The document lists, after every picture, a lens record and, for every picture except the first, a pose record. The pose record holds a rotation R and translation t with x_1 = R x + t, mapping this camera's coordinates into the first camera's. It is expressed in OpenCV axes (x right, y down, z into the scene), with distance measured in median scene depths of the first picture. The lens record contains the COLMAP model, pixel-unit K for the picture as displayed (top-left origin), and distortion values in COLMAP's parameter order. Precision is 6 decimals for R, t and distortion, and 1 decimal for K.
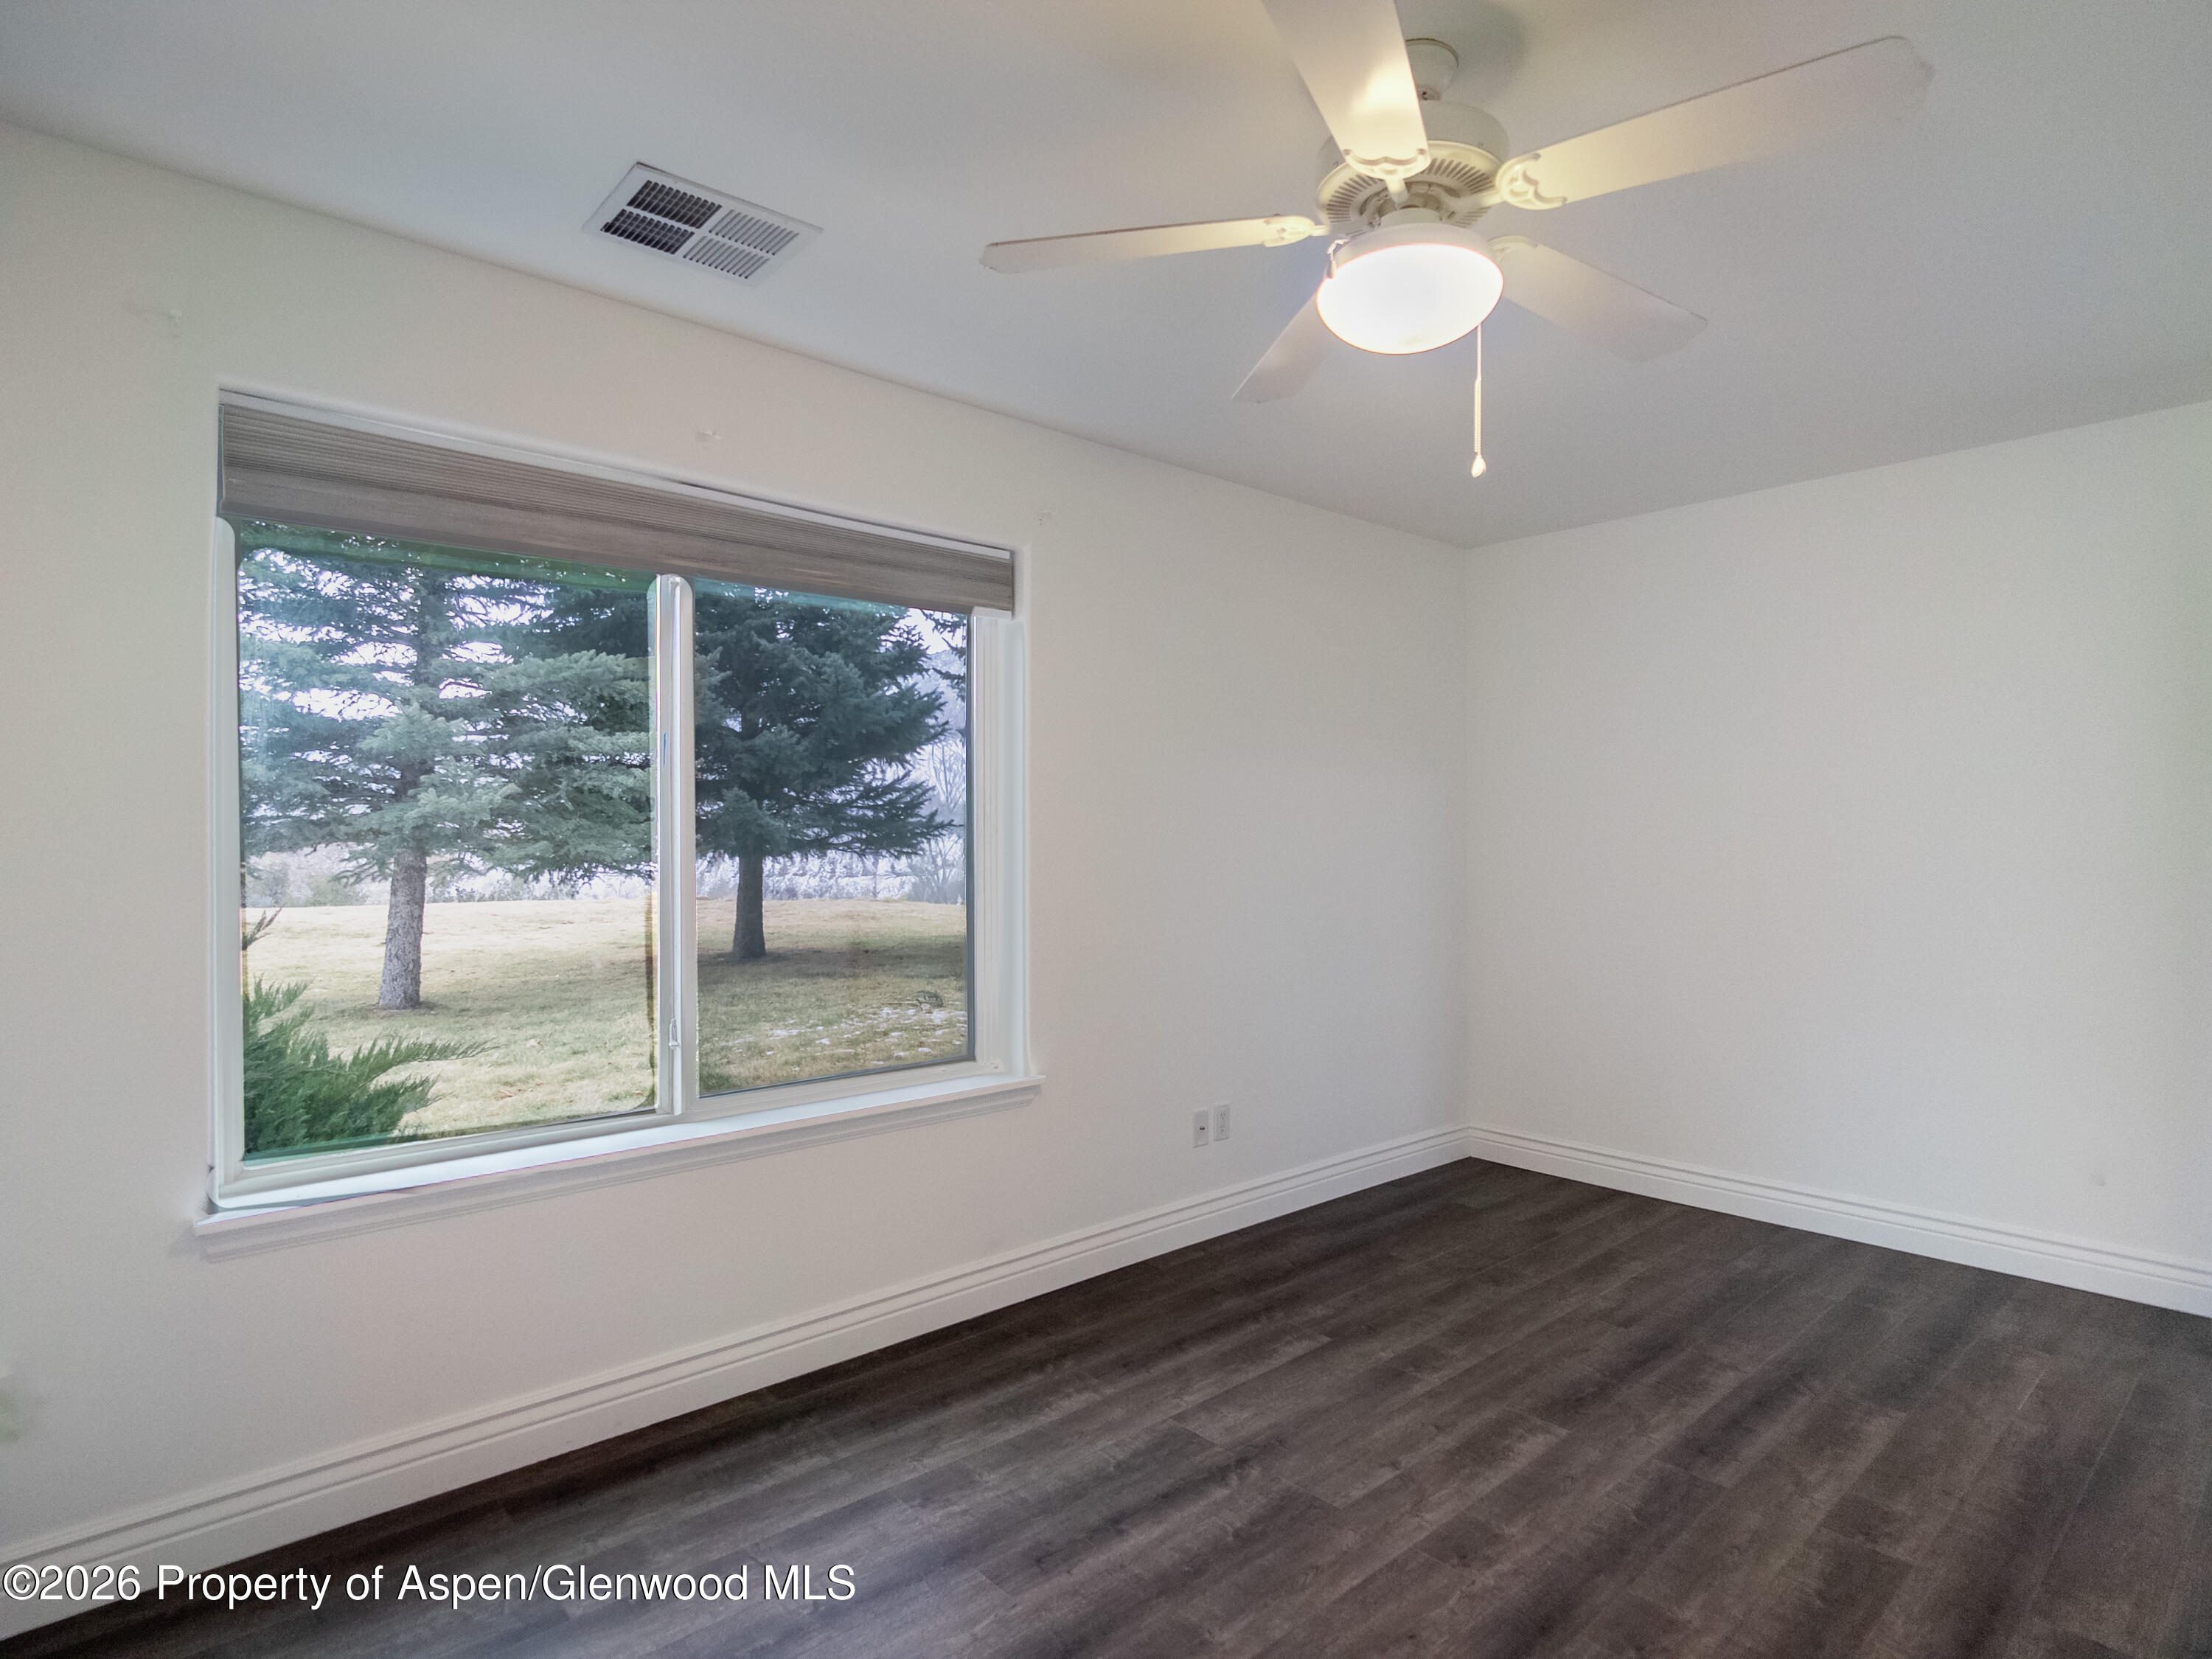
lens RADIAL K [[1216.0, 0, 1106.0], [0, 1216.0, 829.5], [0, 0, 1]] dist [0.002396, -0.003344]
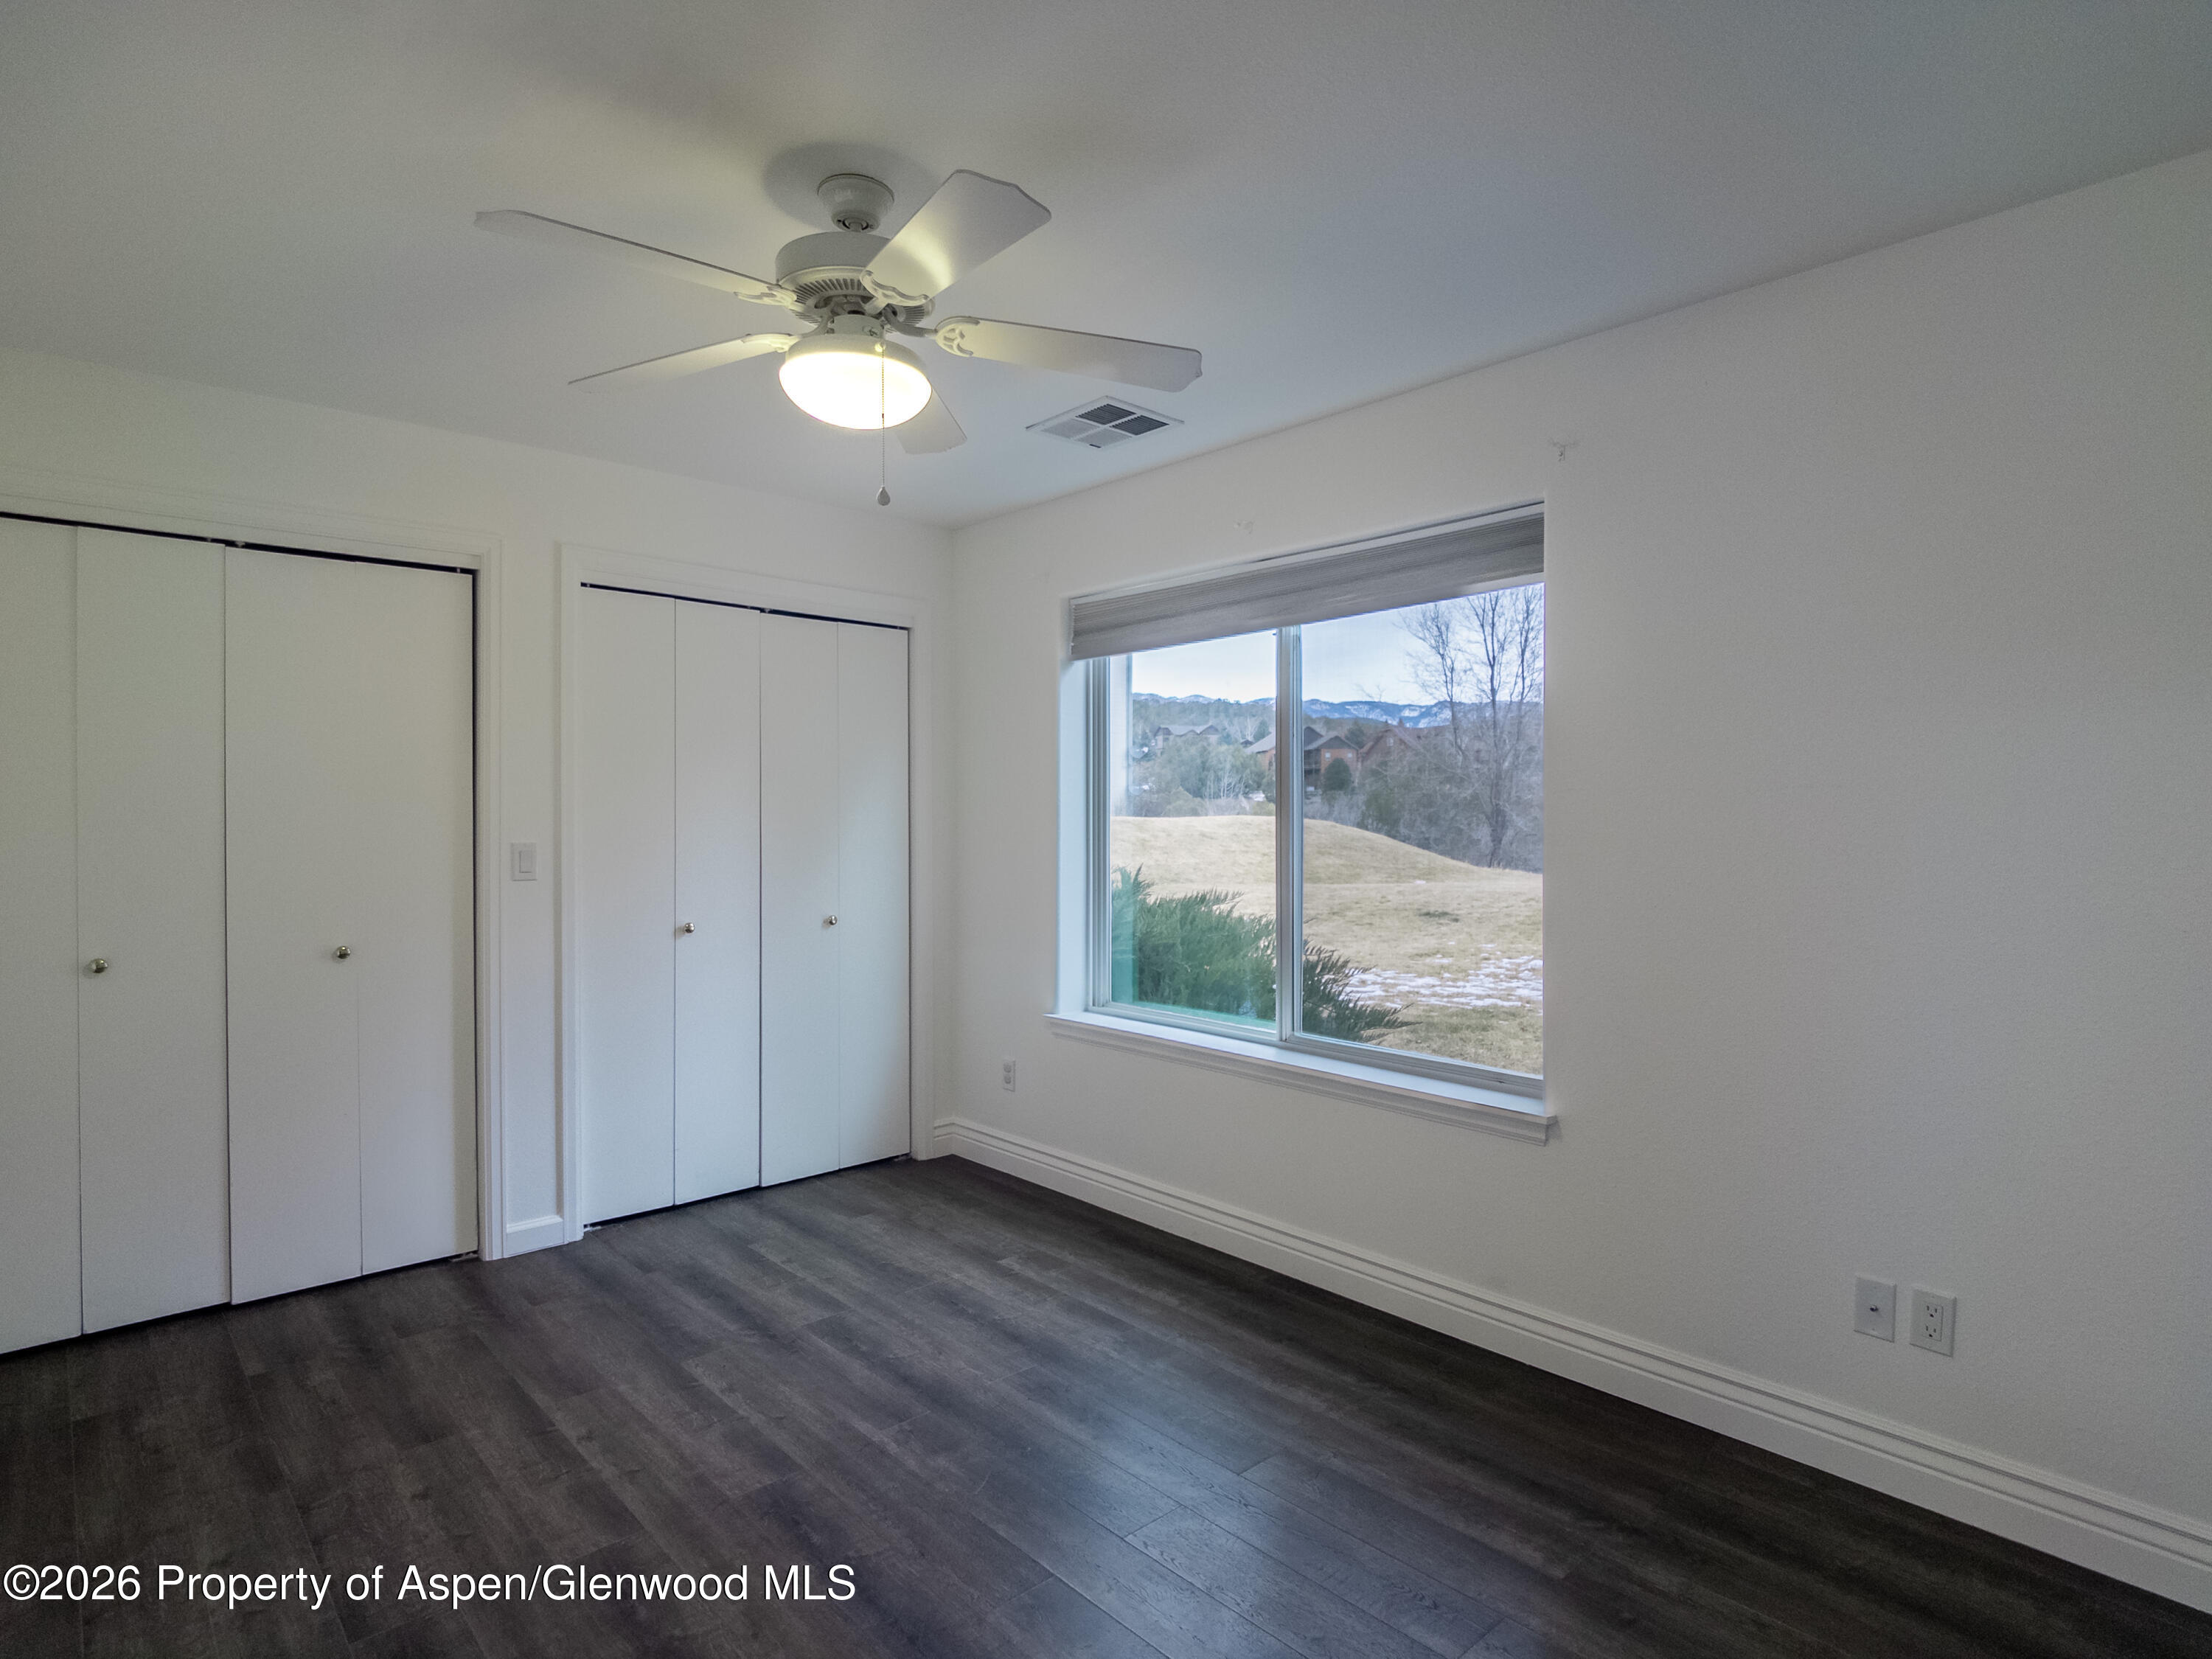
lens RADIAL K [[1216.0, 0, 1106.0], [0, 1216.0, 829.5], [0, 0, 1]] dist [0.002396, -0.003344]
pose [[-0.016665, 0.002429, -0.999858, 0.927093], [-0.006068, 0.999978, 0.002531, 0.004980], [0.999843, 0.006109, -0.016650, 0.815556]]
